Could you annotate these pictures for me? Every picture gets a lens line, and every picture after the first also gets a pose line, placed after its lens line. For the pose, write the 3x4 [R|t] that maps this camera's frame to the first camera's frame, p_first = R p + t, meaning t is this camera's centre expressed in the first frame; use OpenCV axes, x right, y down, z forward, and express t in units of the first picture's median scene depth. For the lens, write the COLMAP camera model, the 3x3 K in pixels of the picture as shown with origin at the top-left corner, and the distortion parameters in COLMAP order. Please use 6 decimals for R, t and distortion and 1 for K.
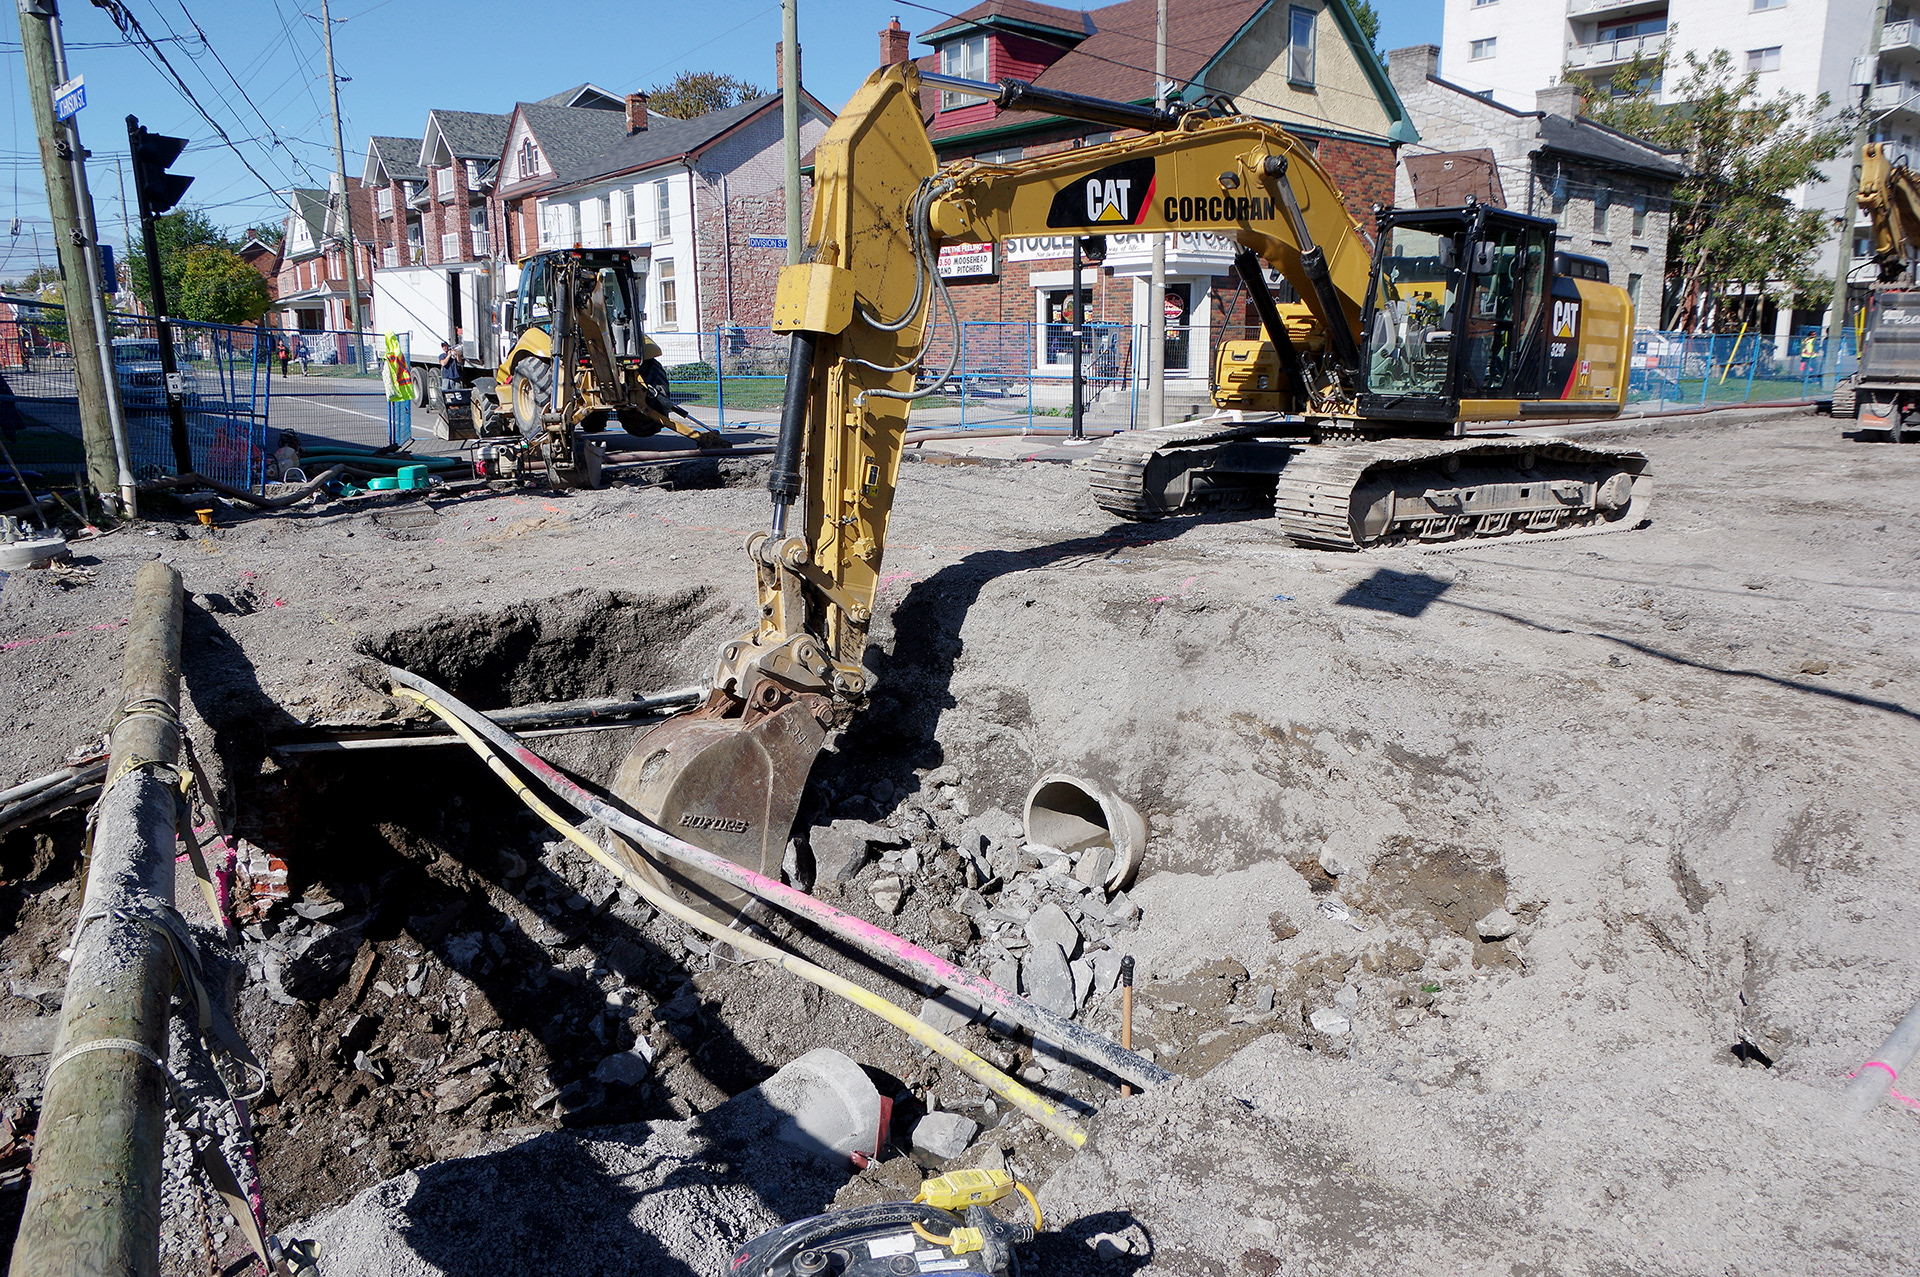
lens RADIAL K [[1309.5, 0, 960.1], [0, 1309.5, 667.3], [0, 0, 1]] dist [-0.087001, -0.000622]
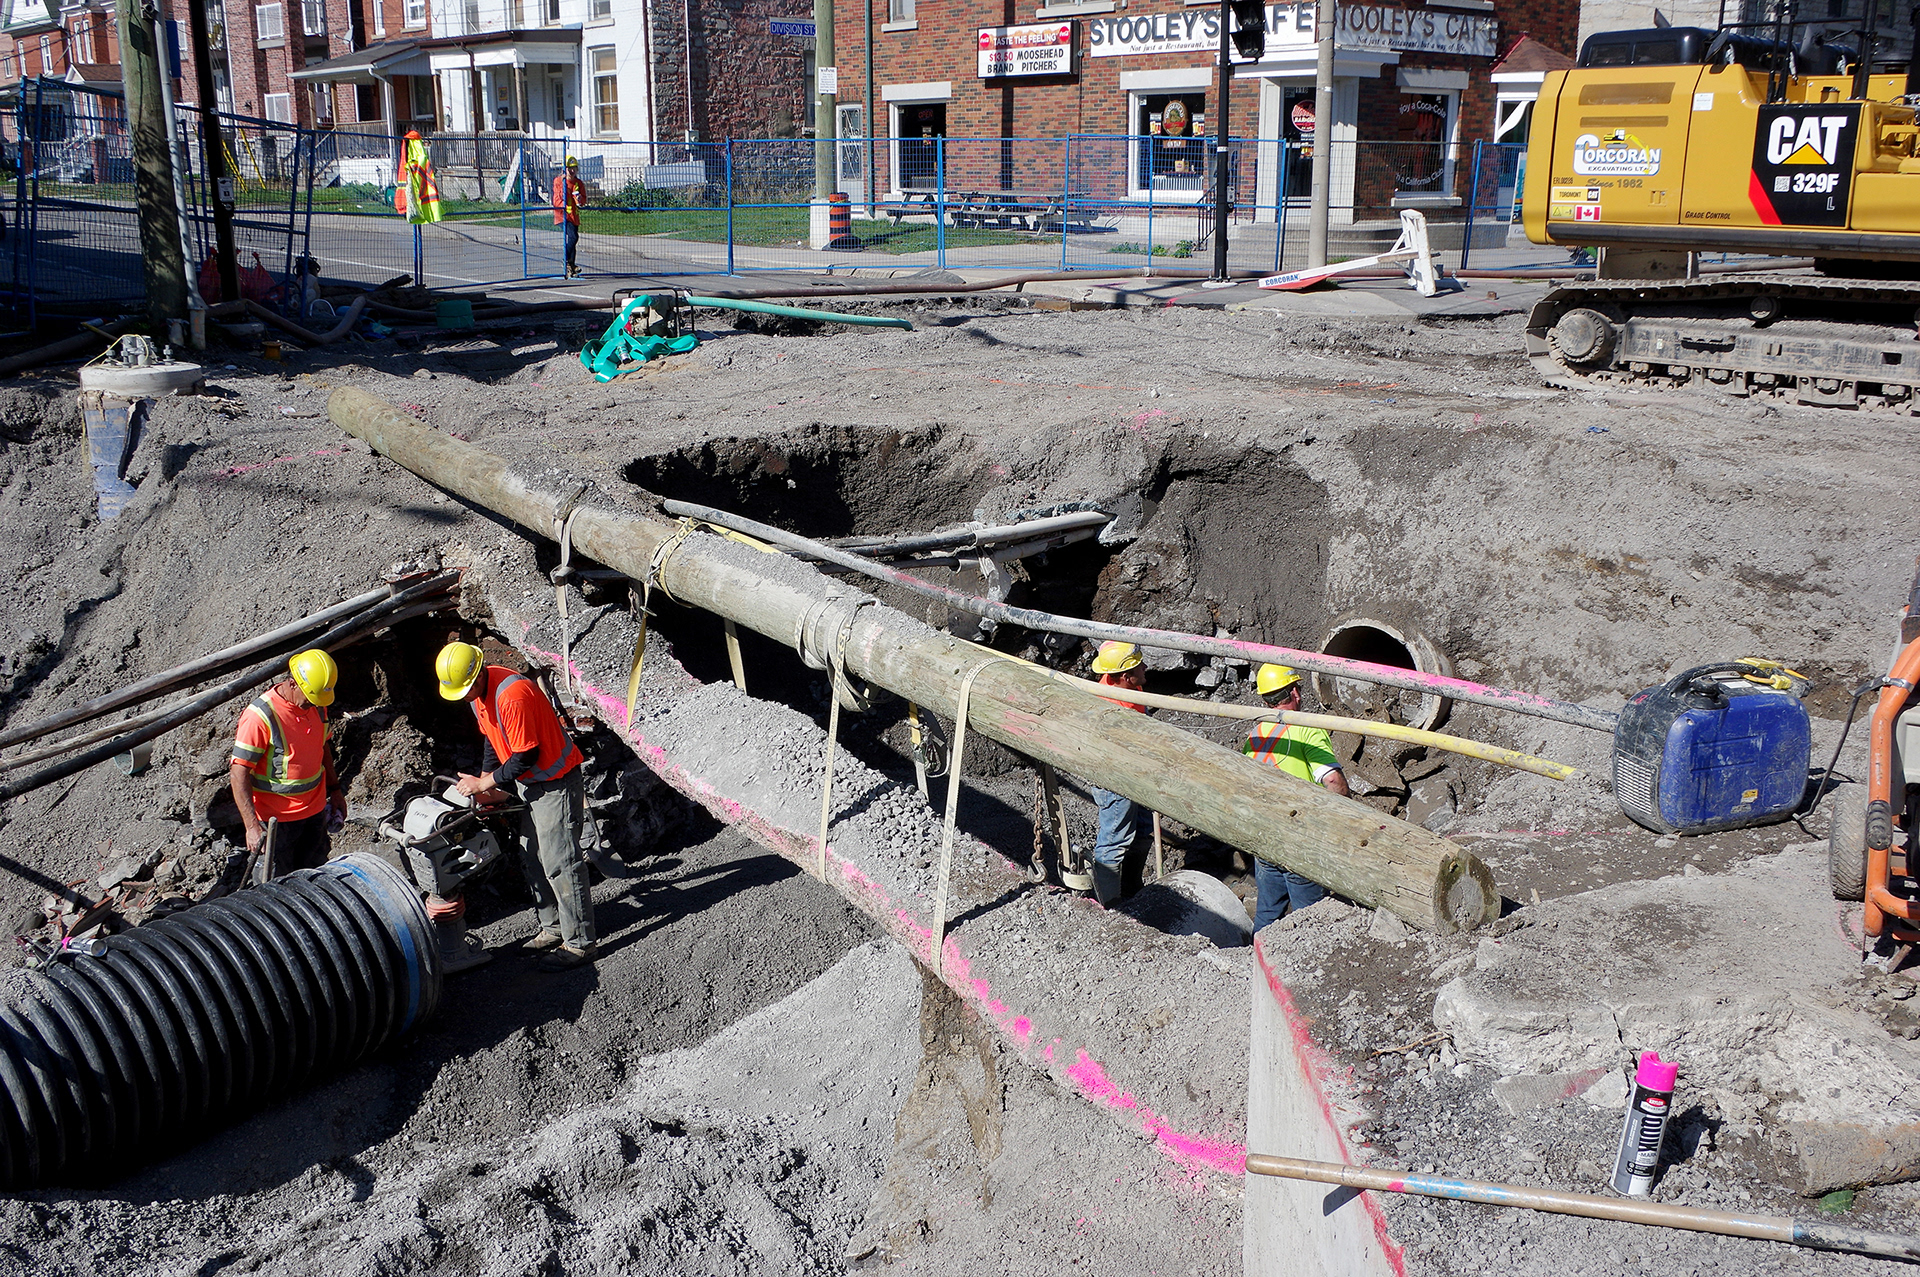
lens RADIAL K [[1798.1, 0, 960.0], [0, 1798.1, 638.5], [0, 0, 1]] dist [-0.032242, -0.008015]
pose [[0.999674, -0.001010, 0.025509, -0.246518], [0.000652, 0.999901, 0.014025, 0.079337], [-0.025521, -0.014004, 0.999576, -0.285615]]
